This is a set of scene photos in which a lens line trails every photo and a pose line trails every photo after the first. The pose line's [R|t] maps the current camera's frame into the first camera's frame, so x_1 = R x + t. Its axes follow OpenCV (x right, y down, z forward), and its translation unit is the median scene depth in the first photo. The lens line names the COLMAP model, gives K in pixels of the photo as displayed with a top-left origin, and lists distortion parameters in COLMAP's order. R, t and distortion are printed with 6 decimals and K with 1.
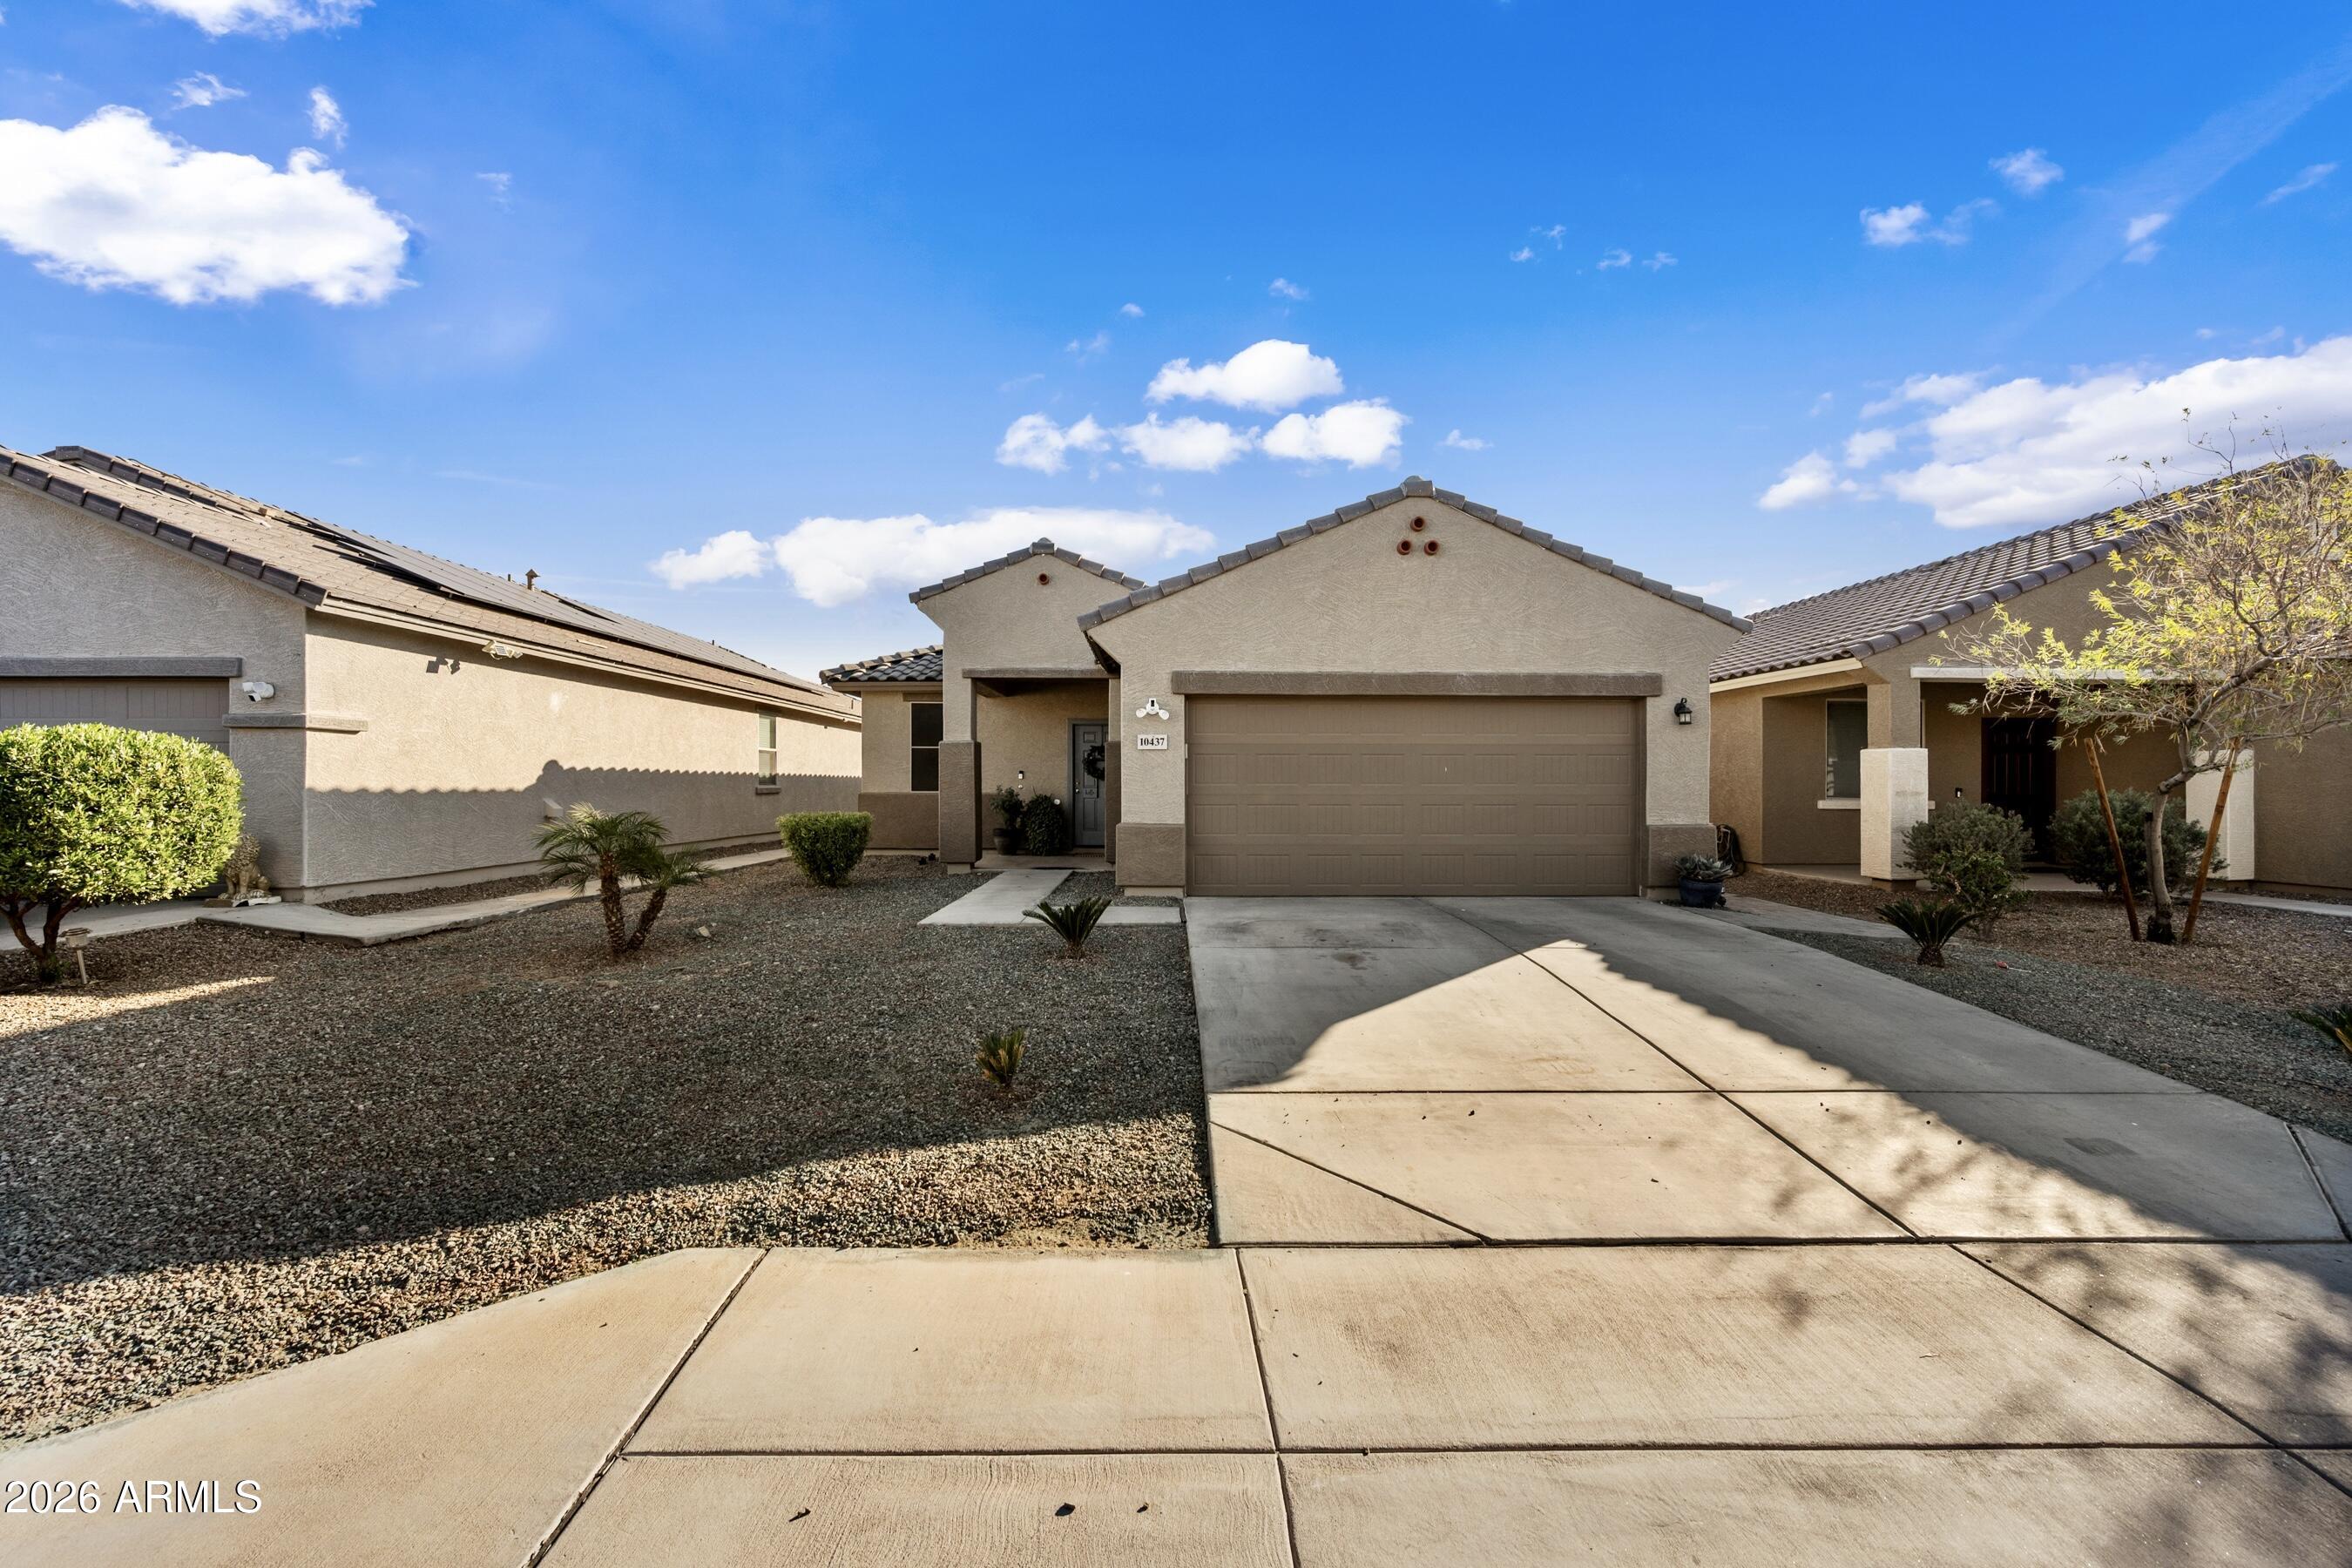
lens RADIAL K [[918.1, 0, 1176.0], [0, 918.1, 784.0], [0, 0, 1]] dist [0.000862, -0.000176]
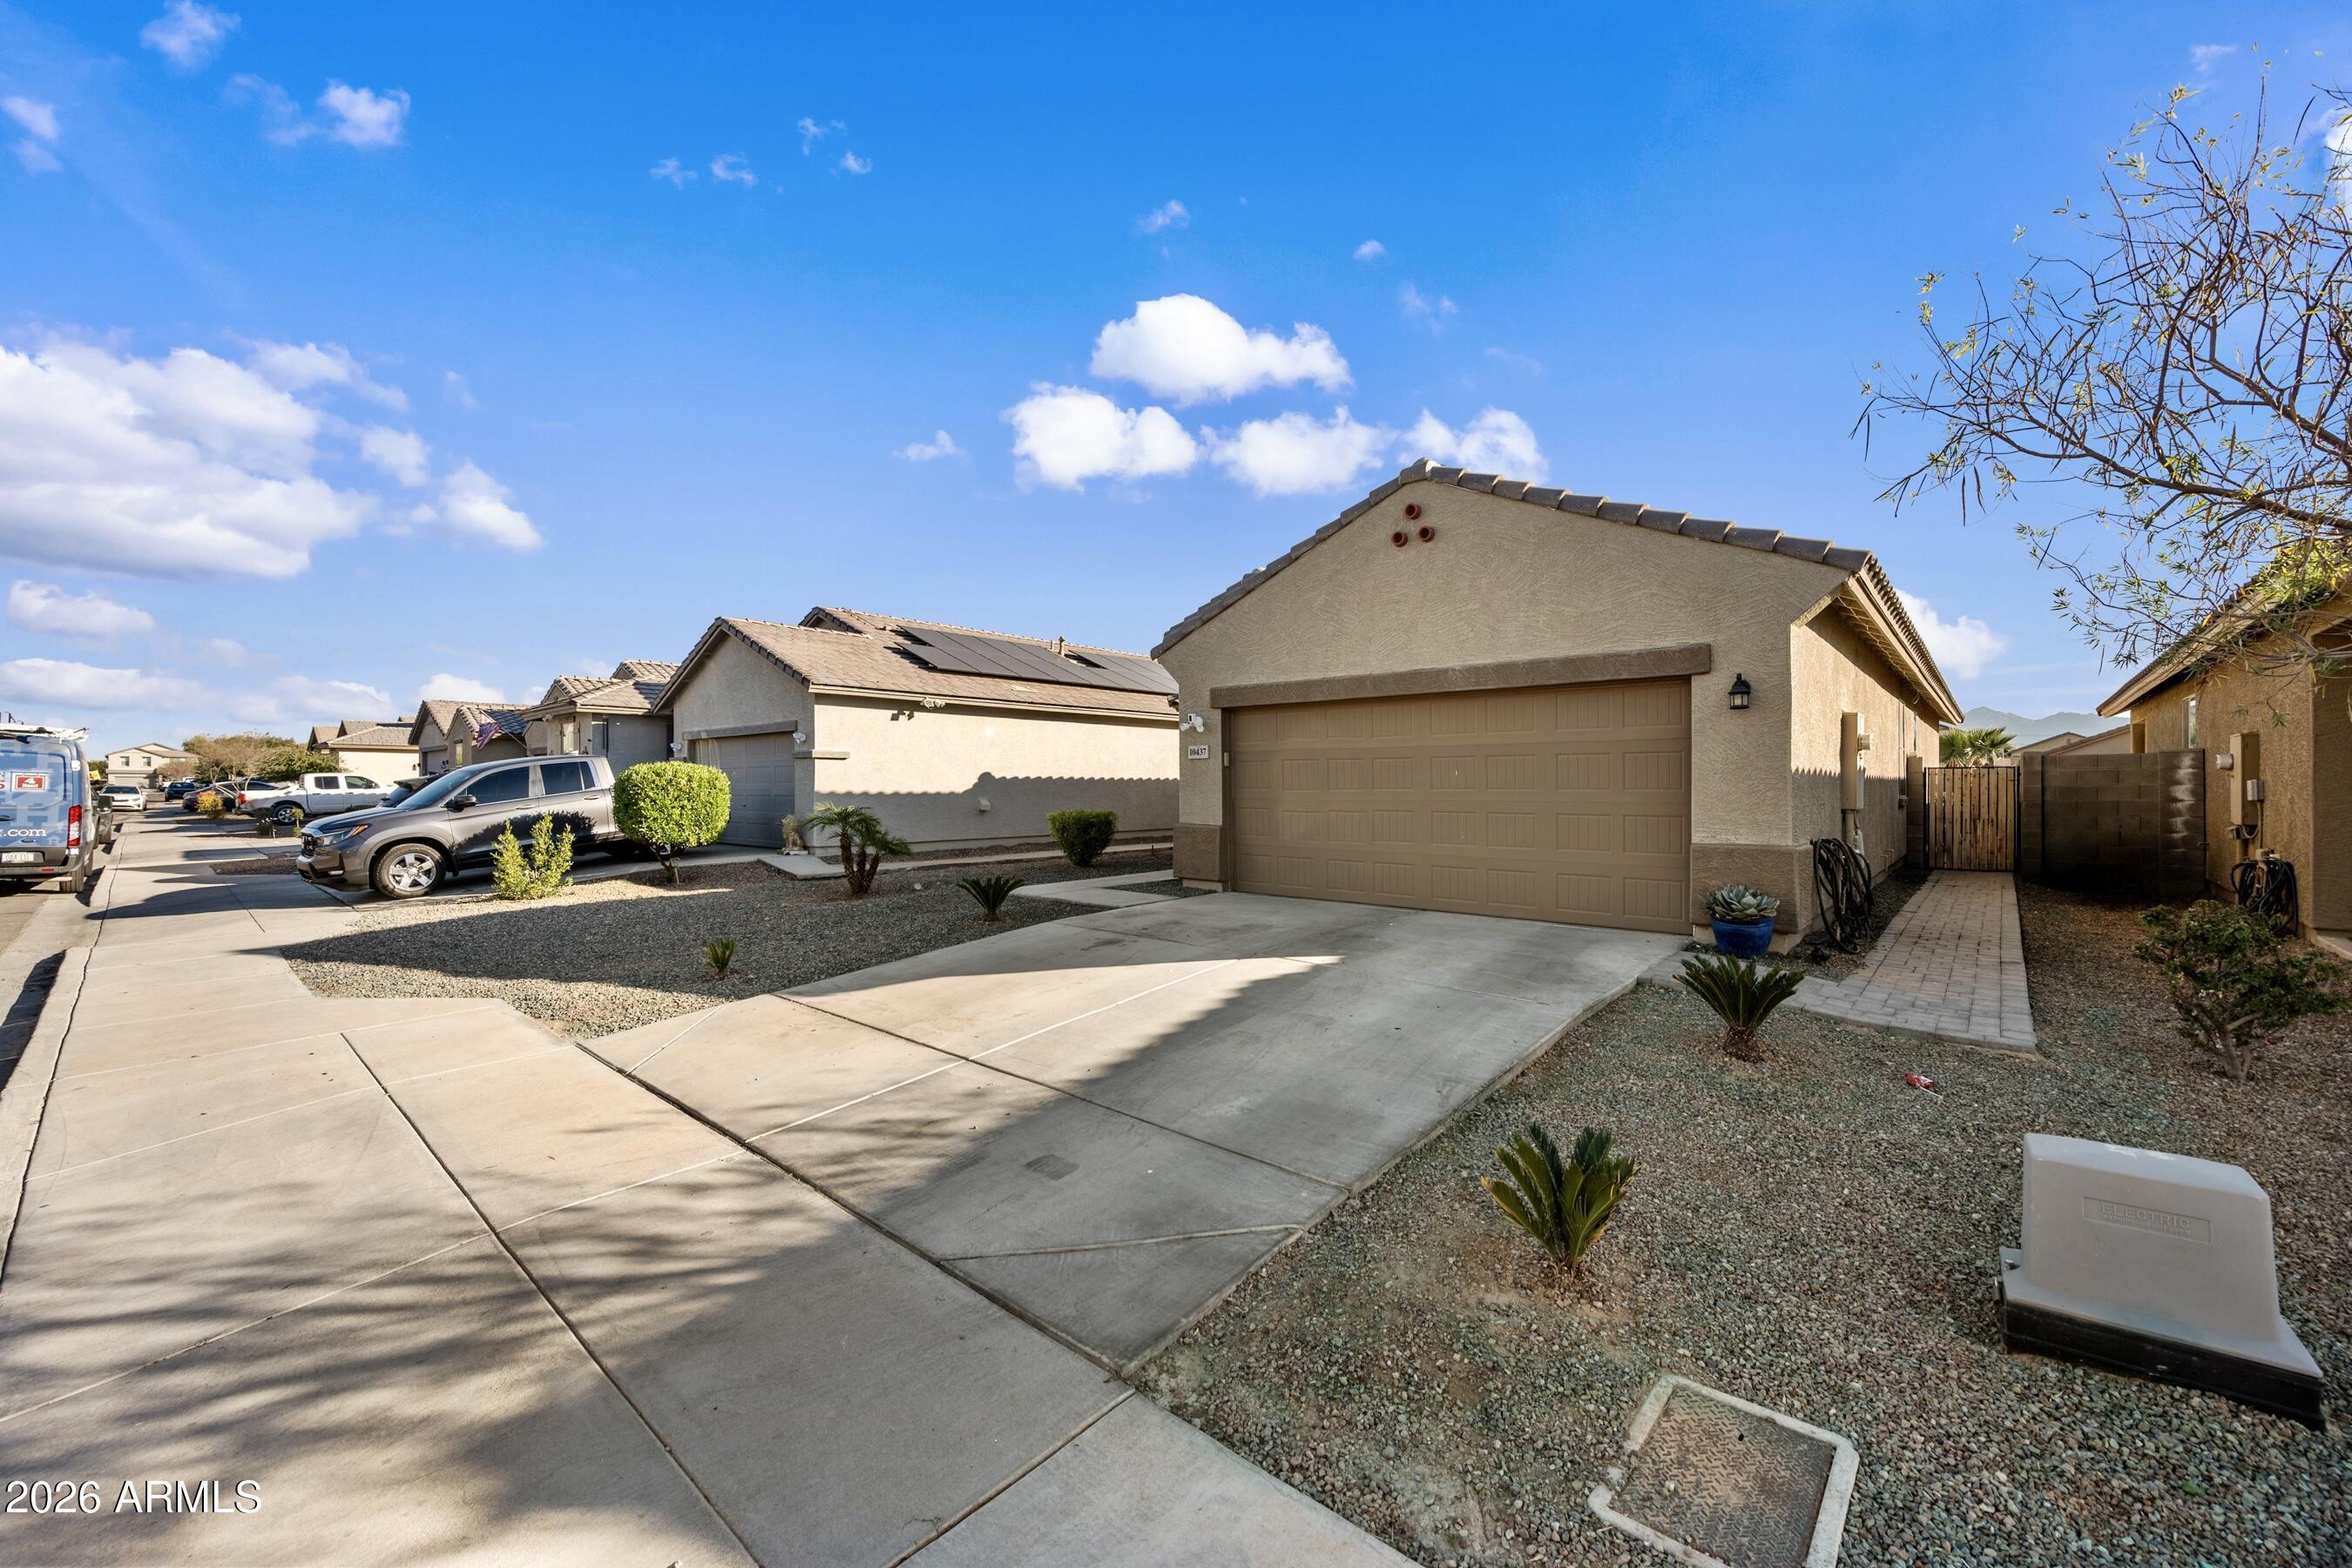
lens RADIAL K [[918.1, 0, 1176.0], [0, 918.1, 784.0], [0, 0, 1]] dist [0.000862, -0.000176]
pose [[0.735379, -0.003017, -0.677650, 0.718166], [0.002458, 0.999995, -0.001784, -0.004623], [0.677652, -0.000354, 0.735383, 0.150017]]
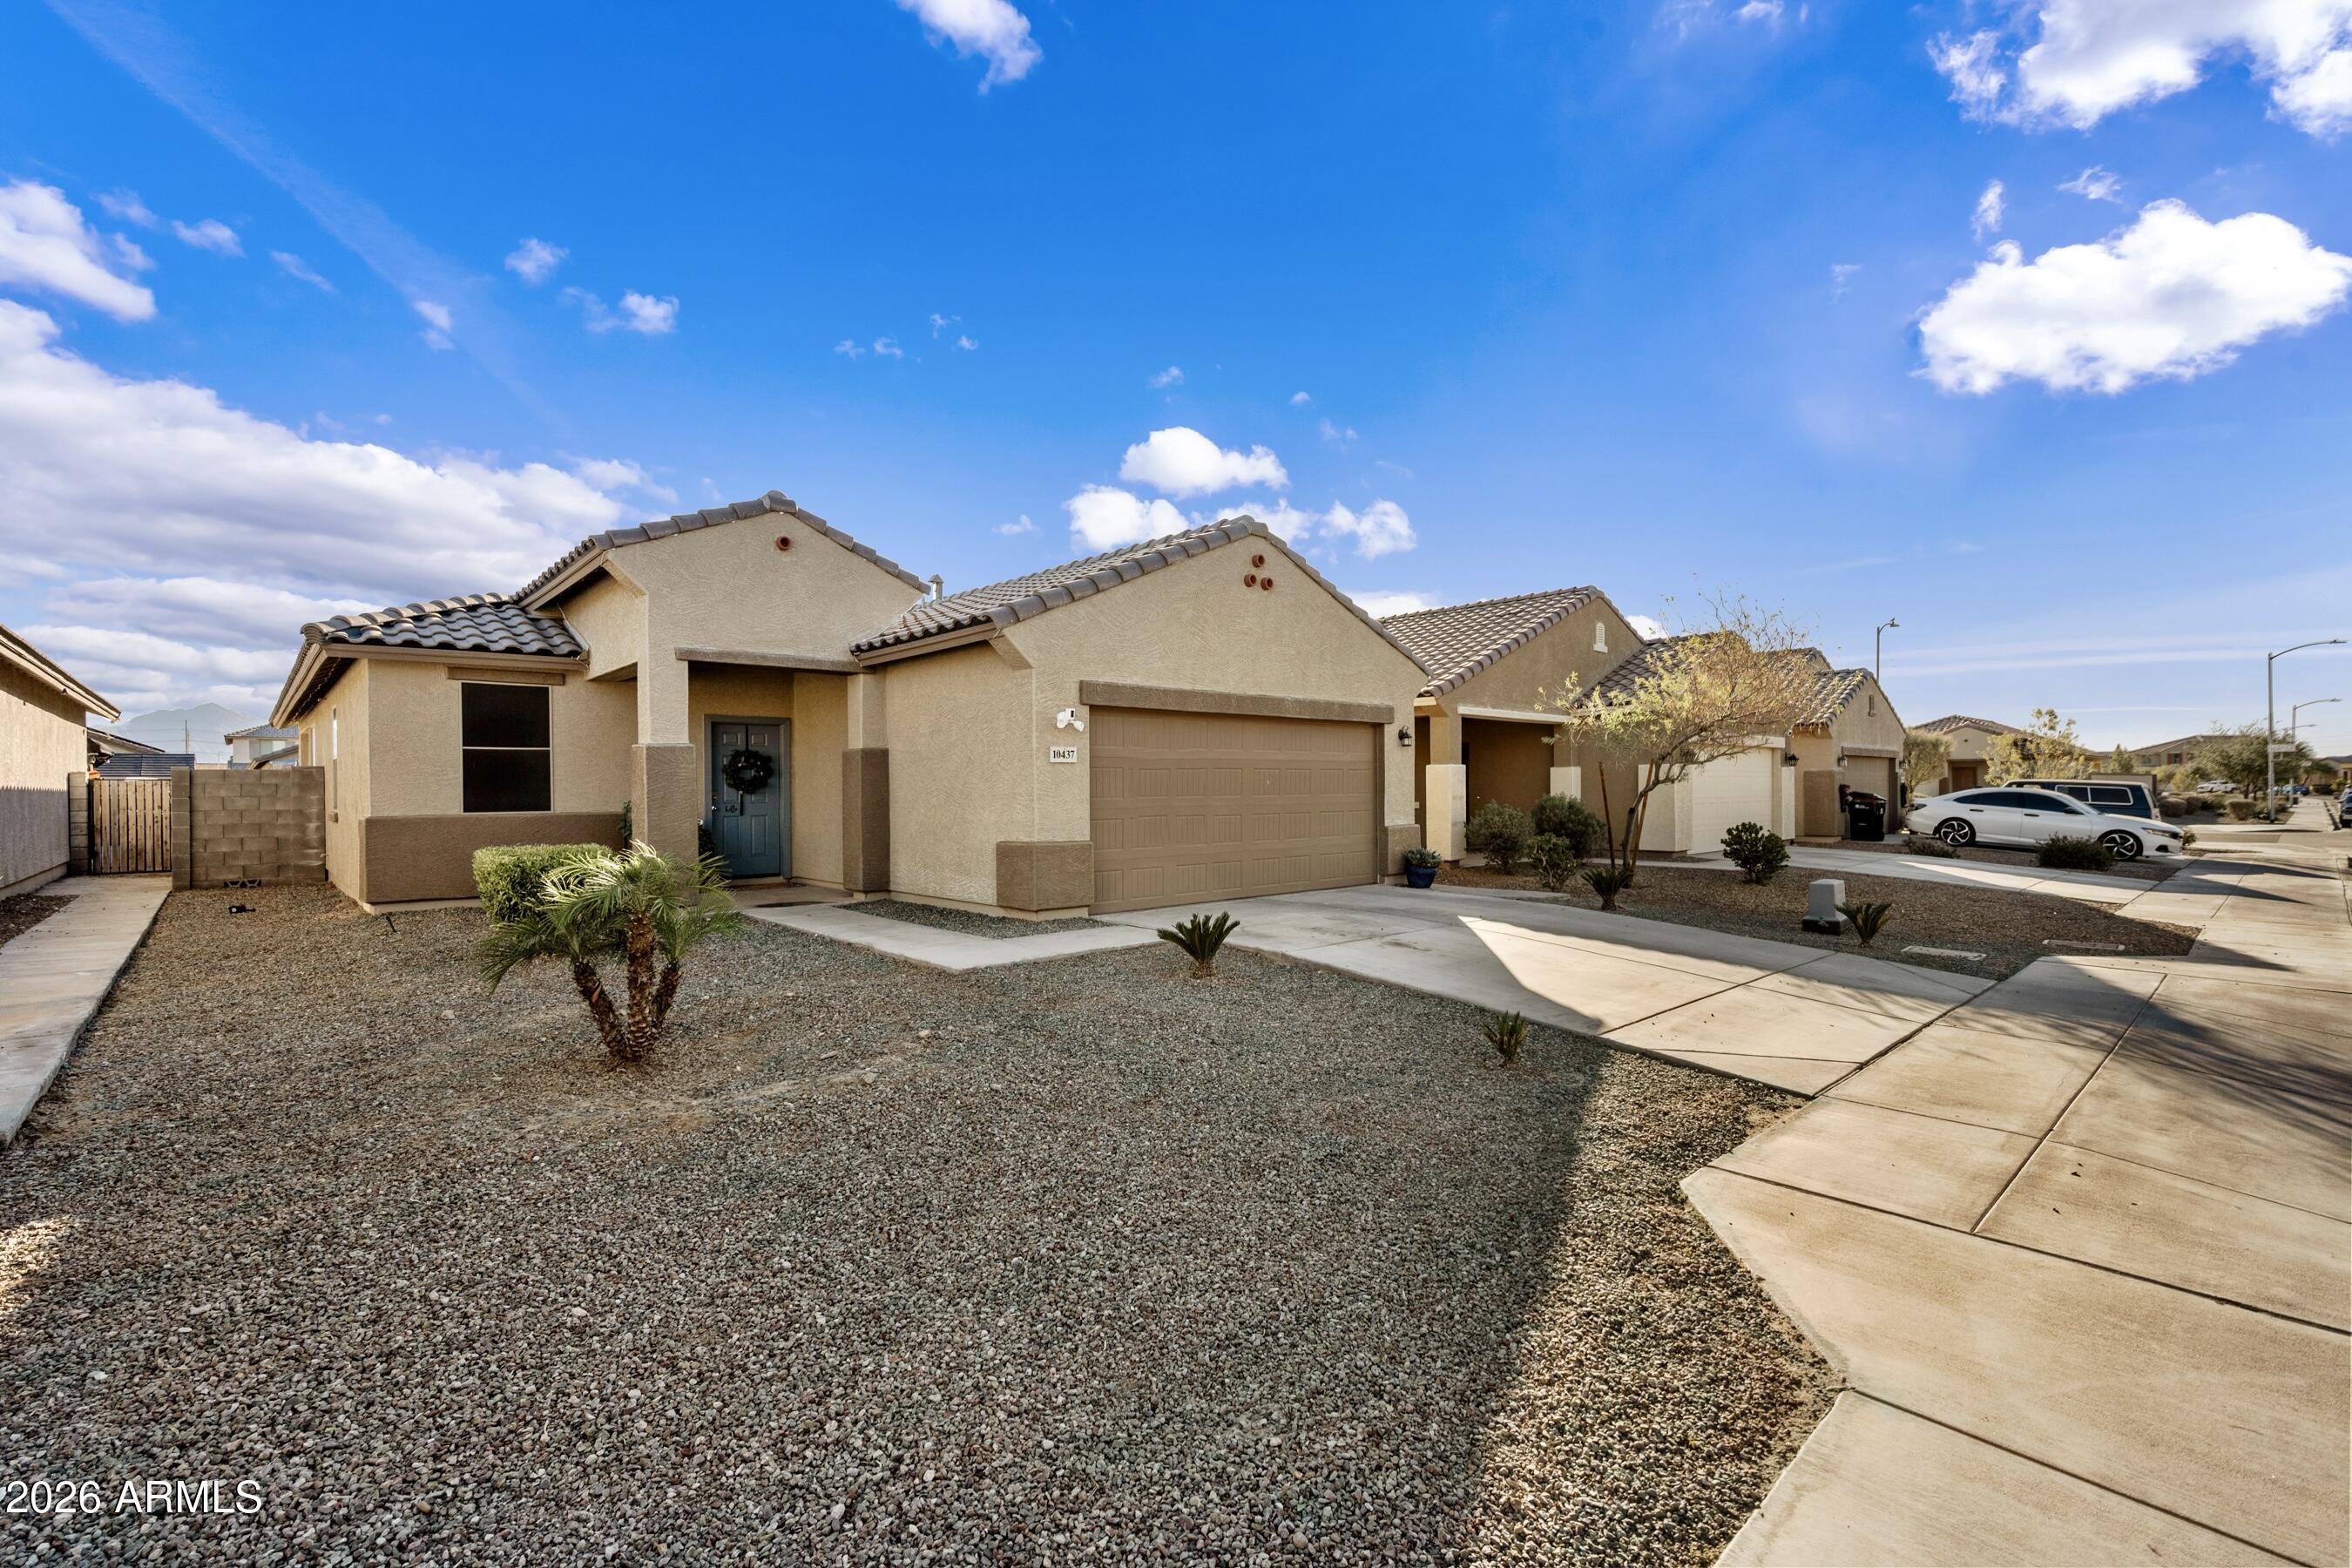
lens RADIAL K [[1040.5, 0, 1176.0], [0, 1040.5, 784.0], [0, 0, 1]] dist [0.000108, 0.000065]
pose [[0.749587, -0.004644, 0.661890, -0.642631], [0.007862, 0.999967, -0.001889, -0.012506], [-0.661860, 0.006620, 0.749599, 0.126340]]
